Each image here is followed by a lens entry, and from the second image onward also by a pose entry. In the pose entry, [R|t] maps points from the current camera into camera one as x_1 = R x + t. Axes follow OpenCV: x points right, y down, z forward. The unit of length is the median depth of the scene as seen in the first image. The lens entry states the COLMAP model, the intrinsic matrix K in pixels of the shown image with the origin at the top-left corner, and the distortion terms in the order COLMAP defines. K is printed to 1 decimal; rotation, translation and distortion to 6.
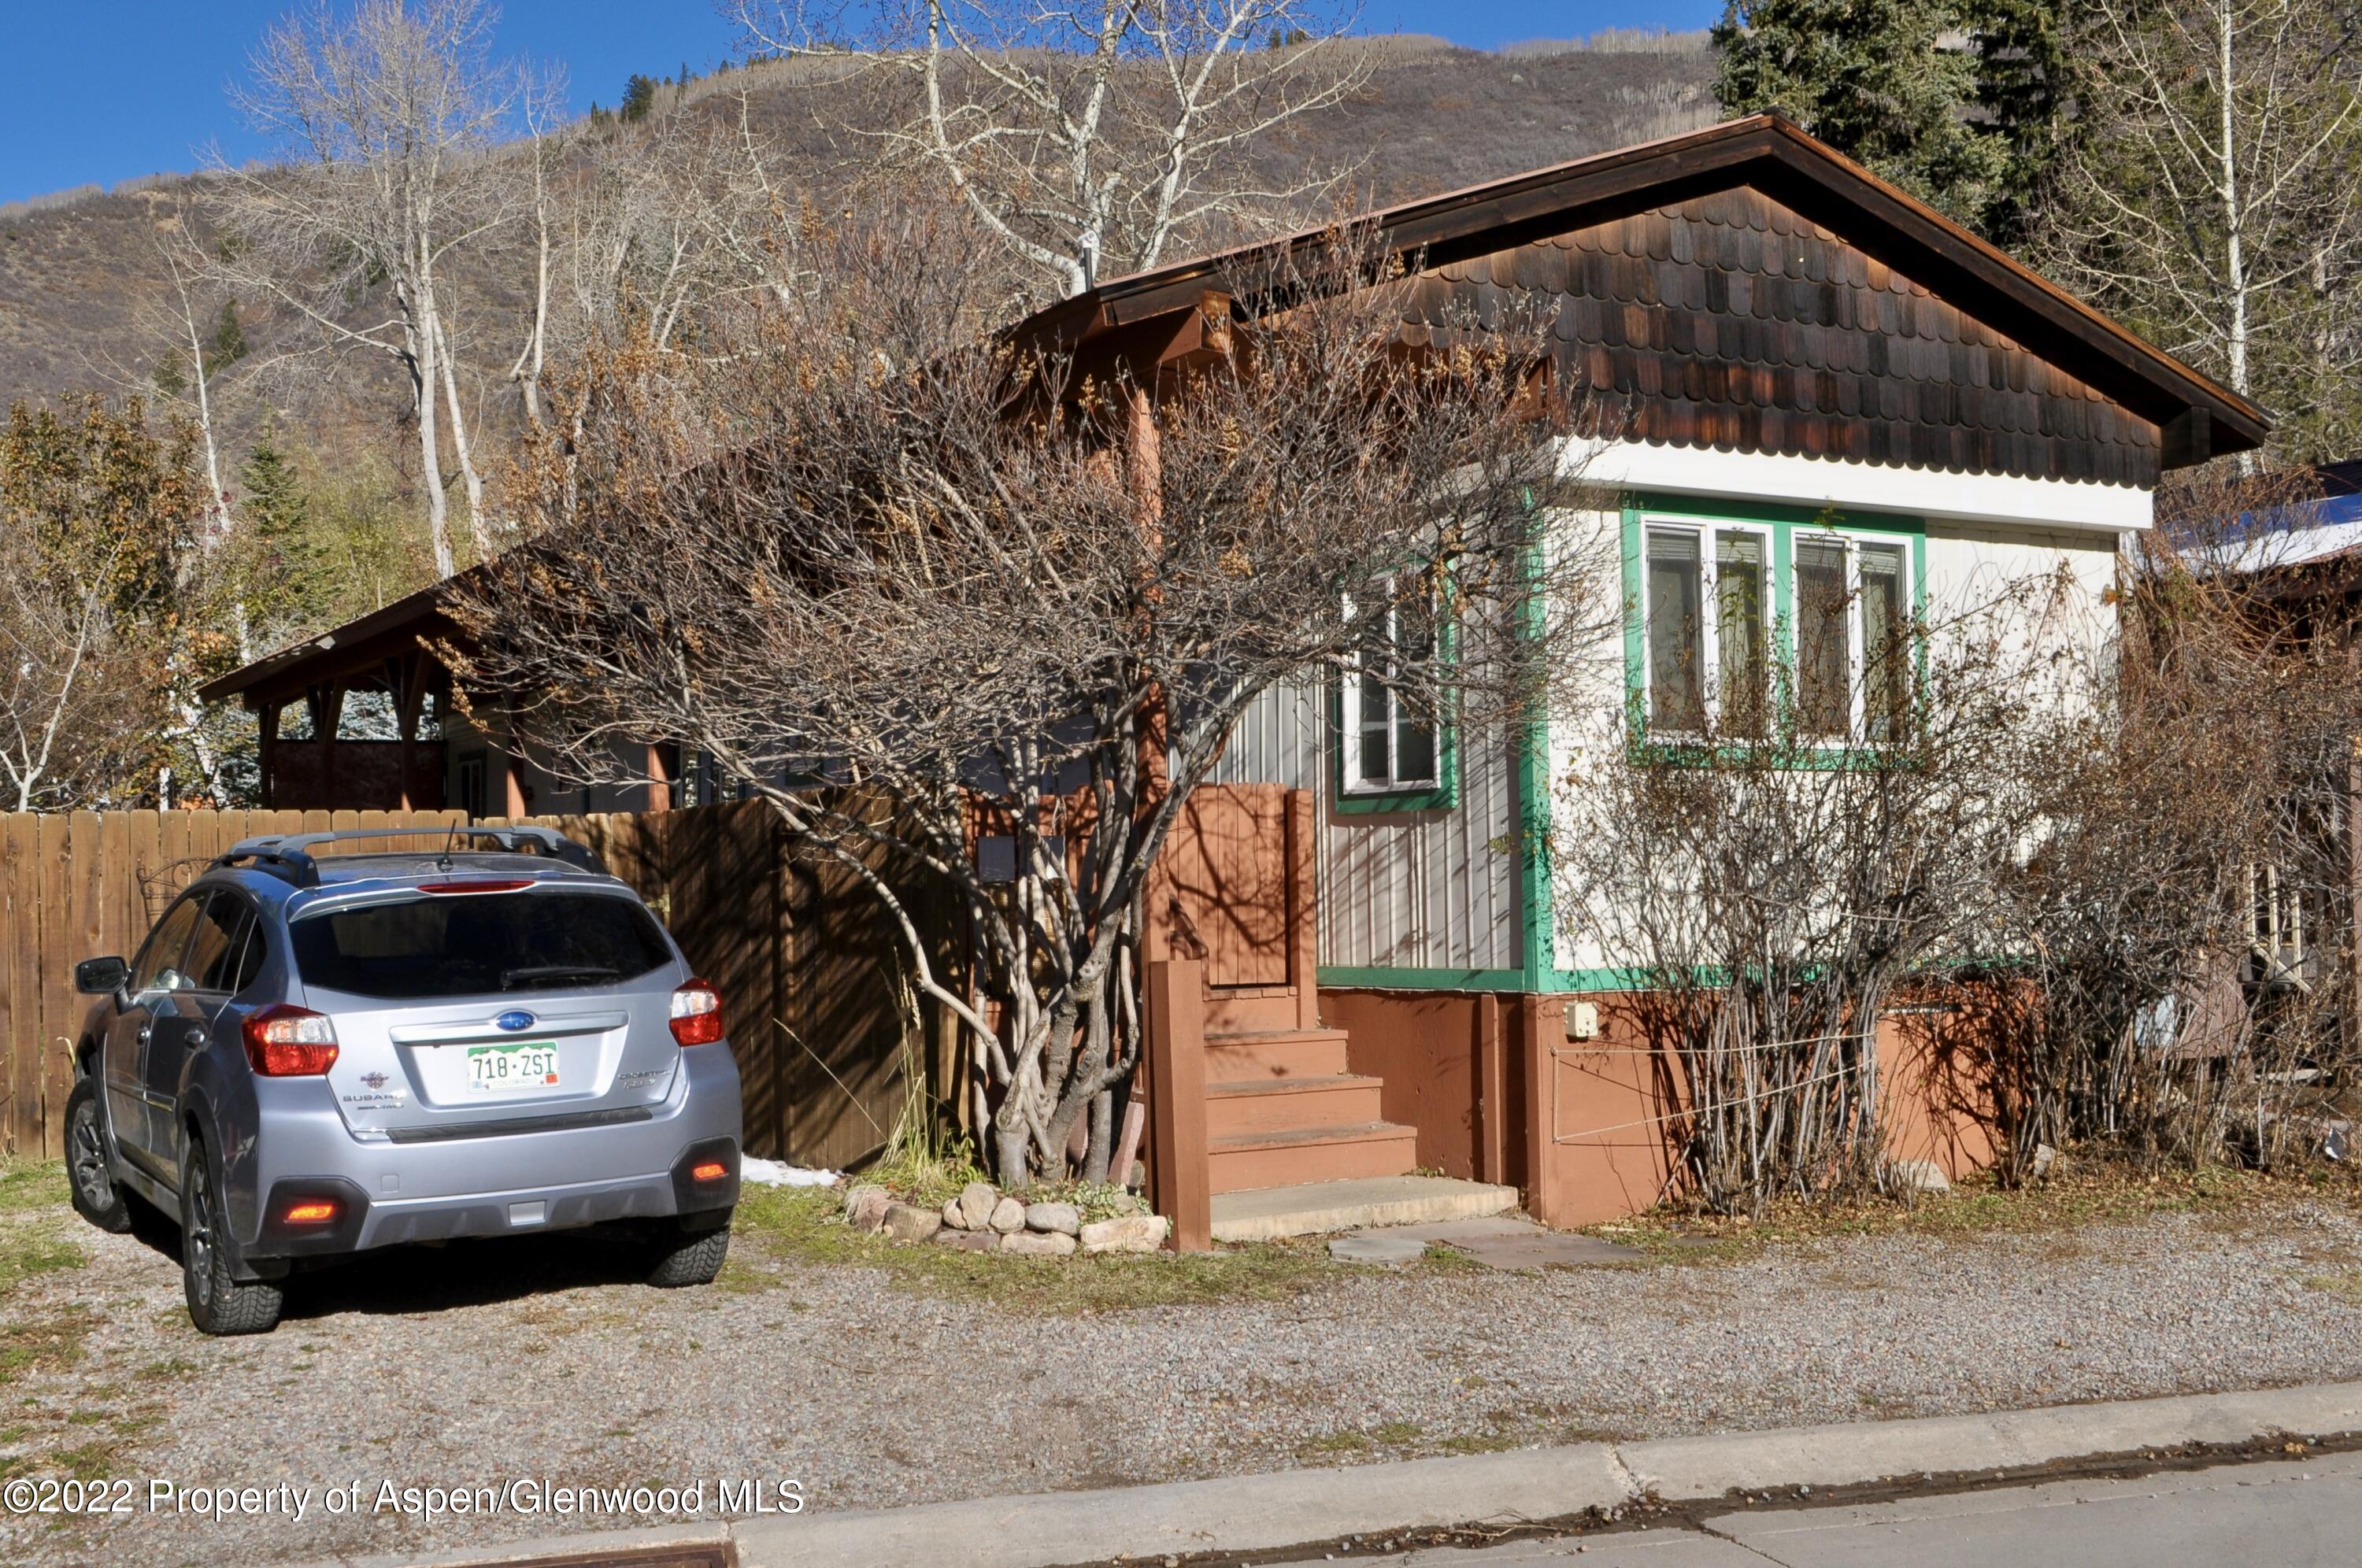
lens RADIAL K [[2687.2, 0, 1179.6], [0, 2687.2, 786.8], [0, 0, 1]] dist [-0.017130, -0.008248]
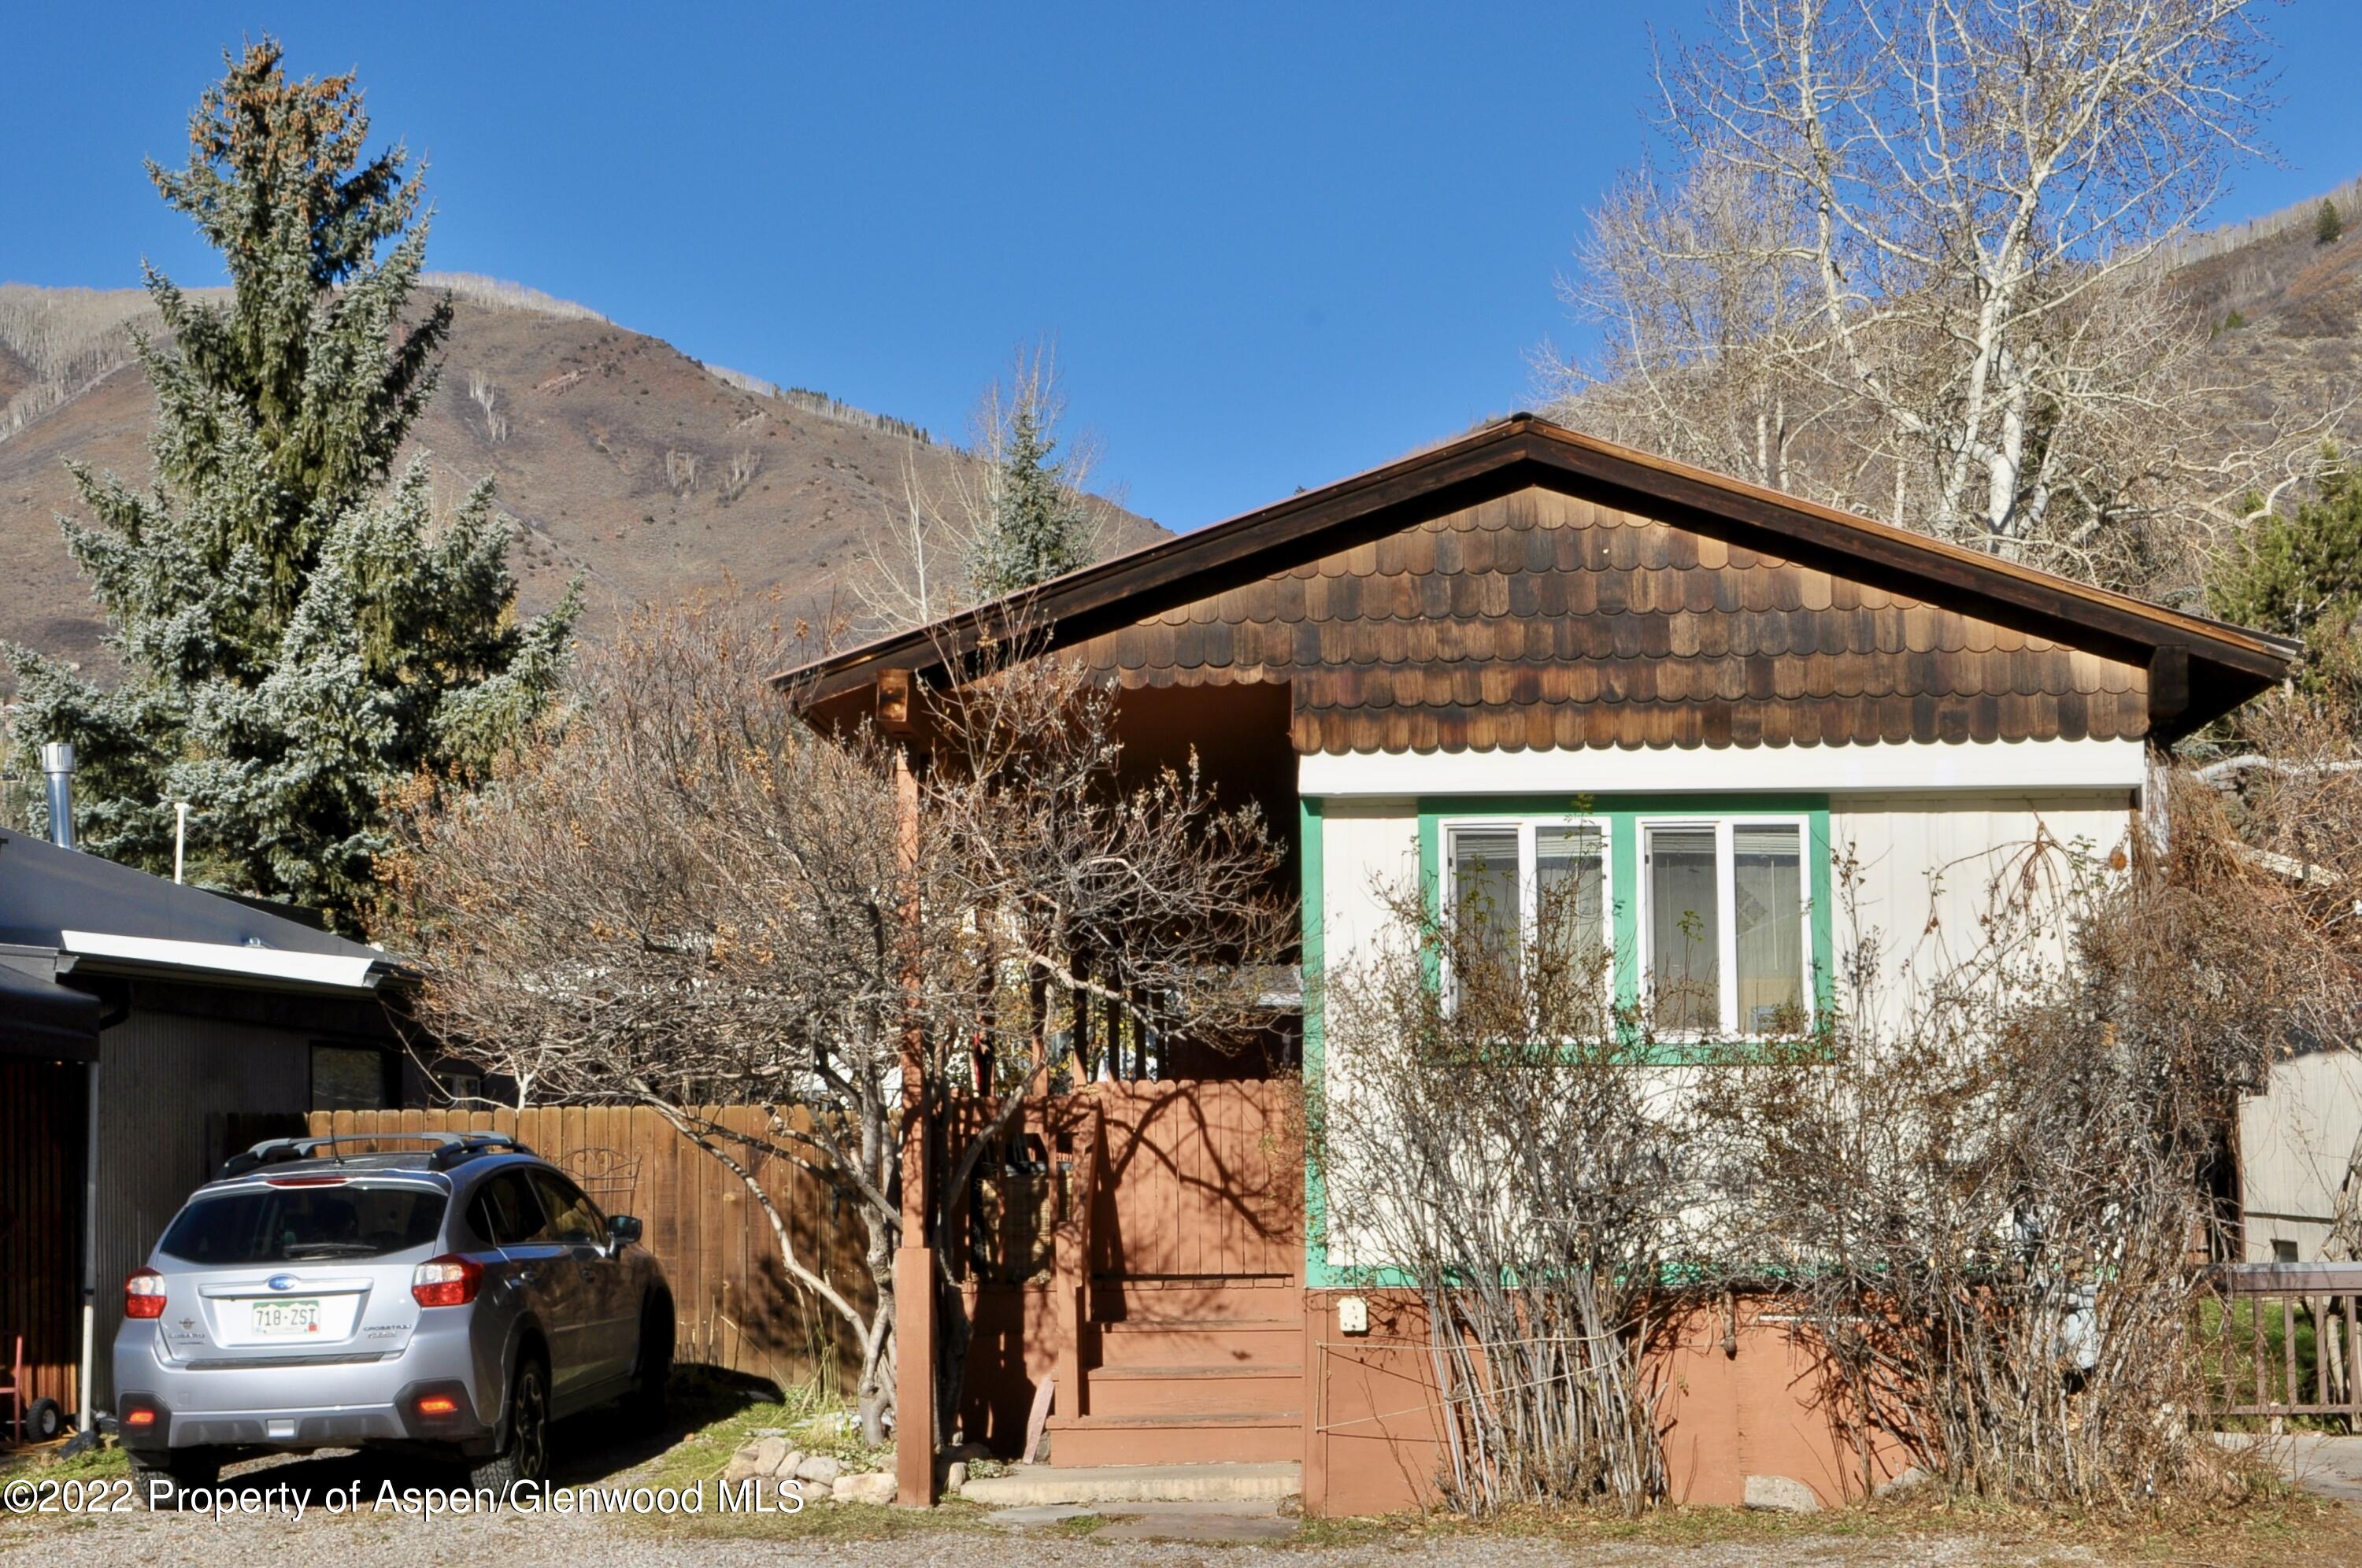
lens RADIAL K [[3271.0, 0, 1181.0], [0, 3271.0, 784.0], [0, 0, 1]] dist [-0.018189, 0.035329]
pose [[0.831052, -0.056688, -0.553298, 0.755606], [0.019056, 0.997110, -0.073537, -0.024061], [0.555868, 0.050570, 0.829731, -0.087345]]
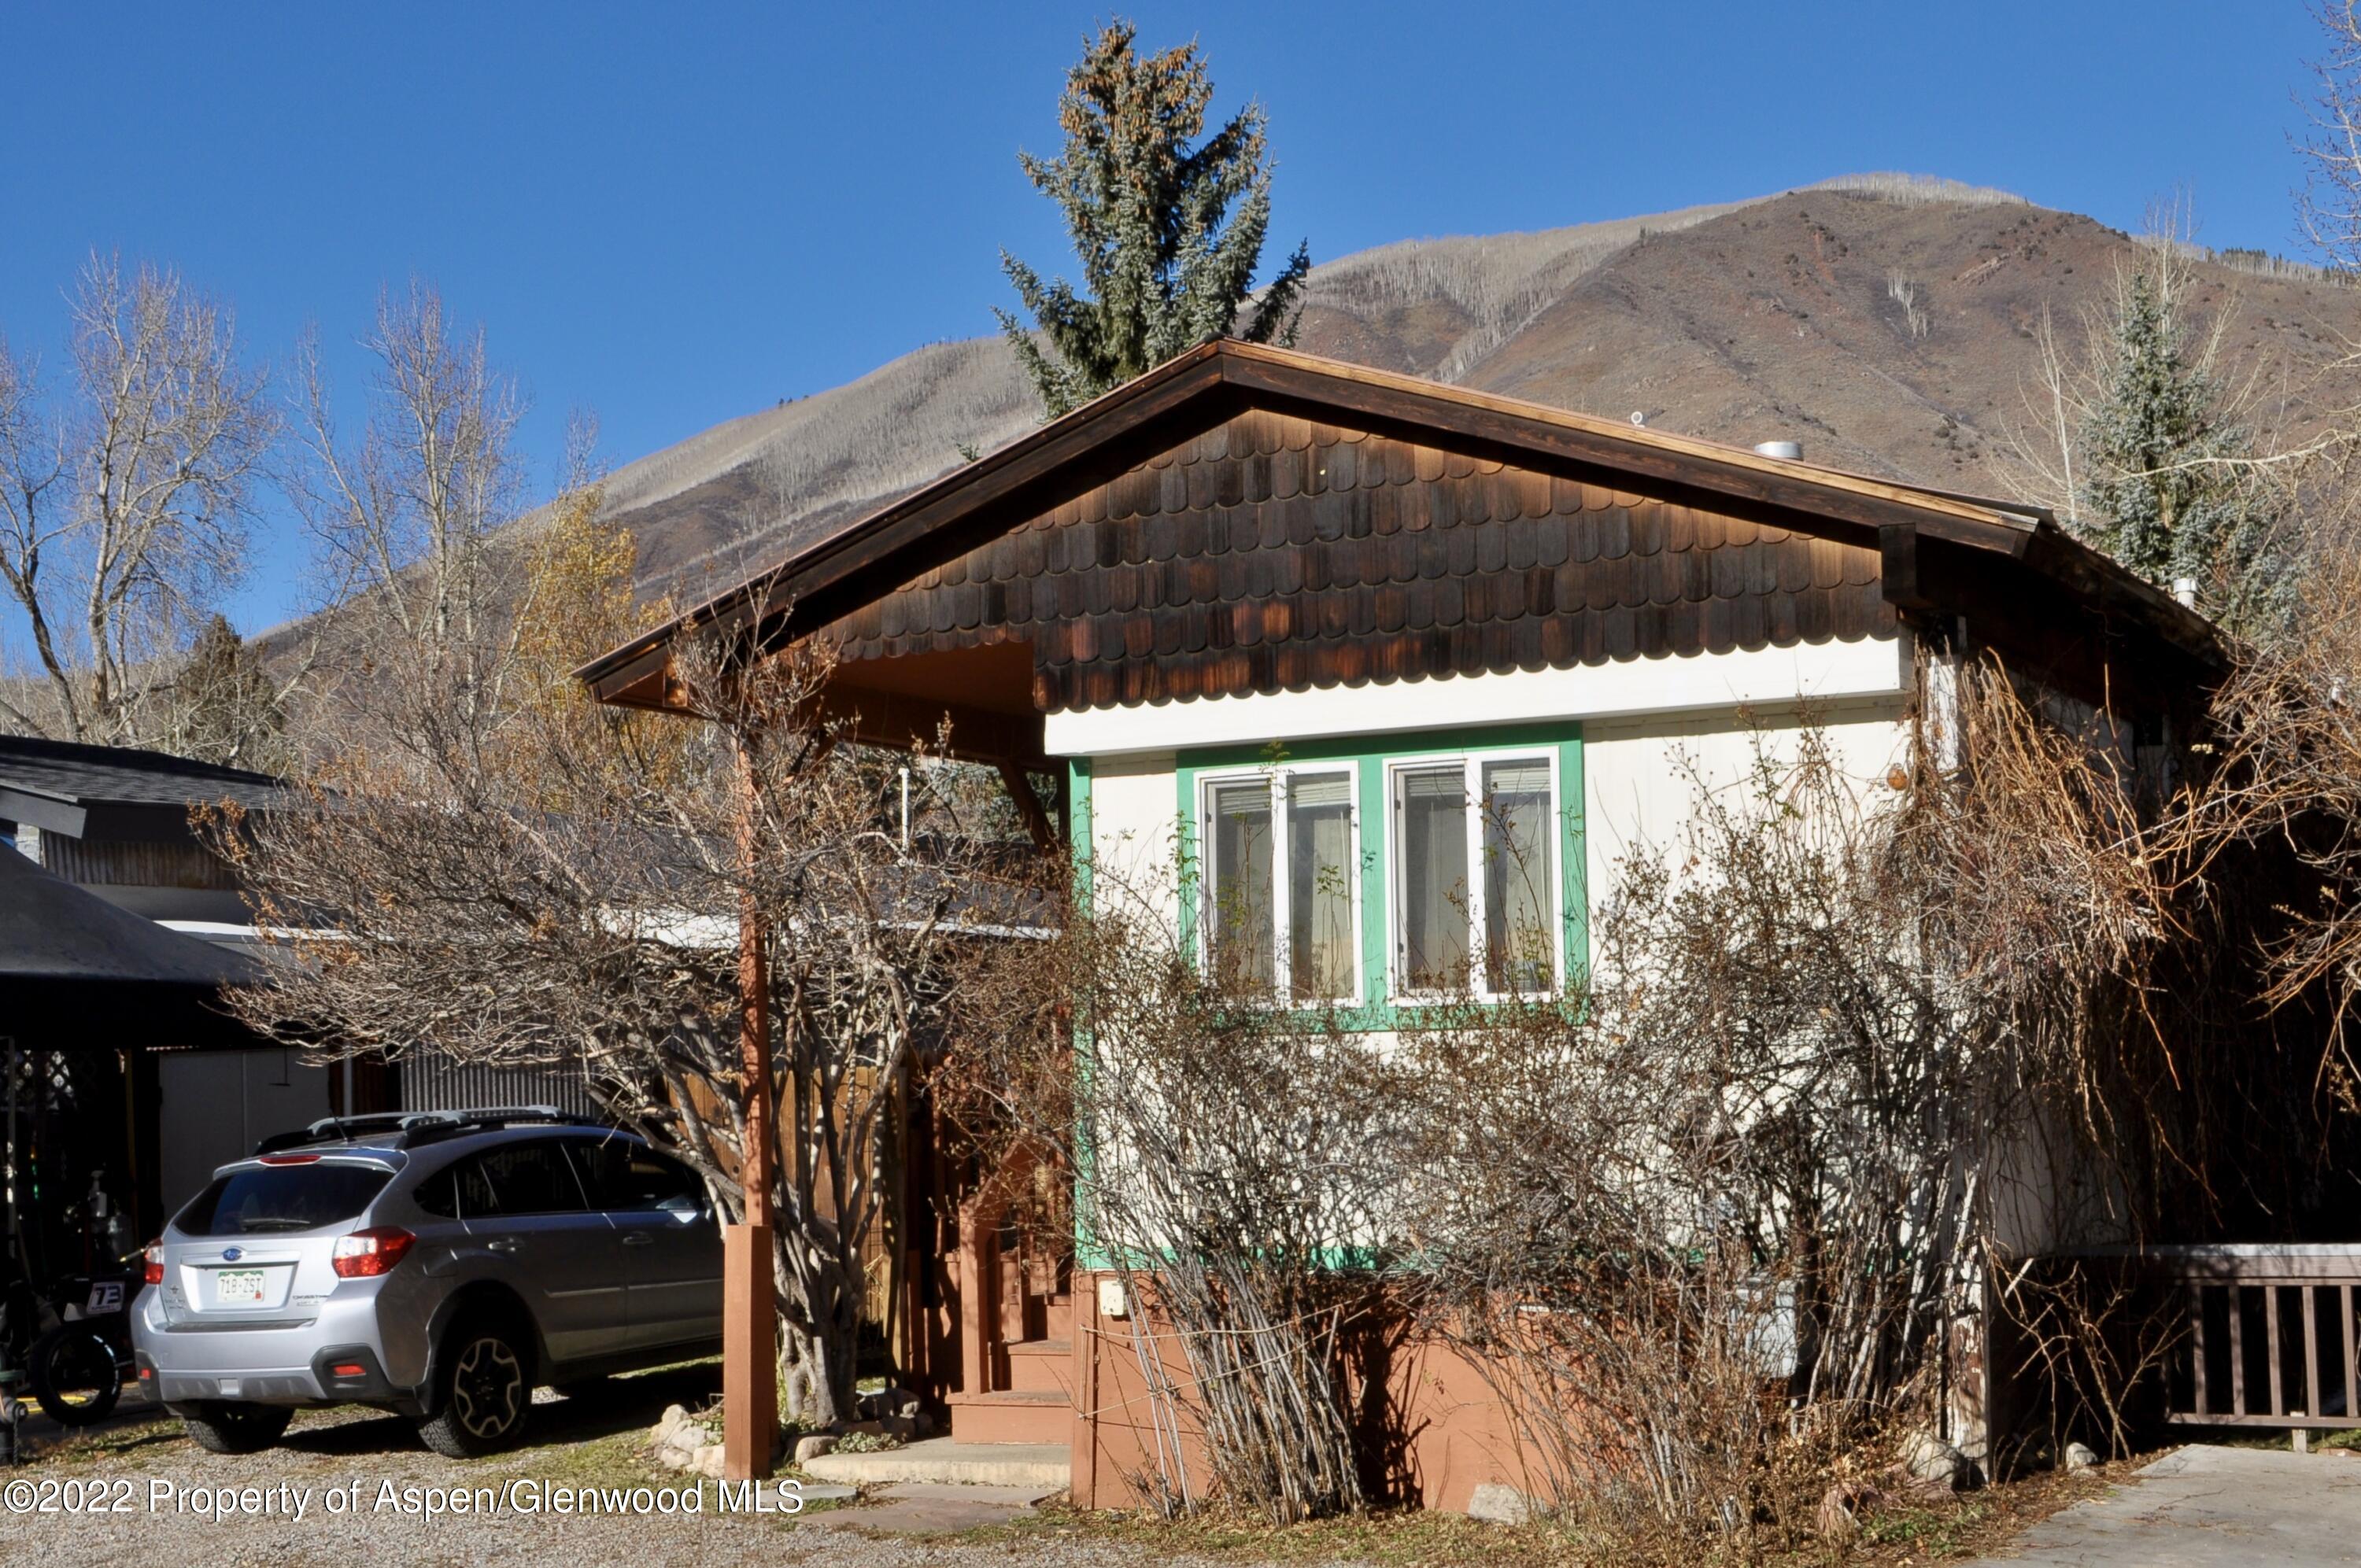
lens RADIAL K [[3266.9, 0, 1180.5], [0, 3266.9, 784.0], [0, 0, 1]] dist [-0.021422, 0.045254]
pose [[0.511194, -0.076142, -0.856086, 1.131500], [0.051165, 0.996997, -0.058122, -0.028606], [0.857941, -0.014090, 0.513555, 0.383097]]
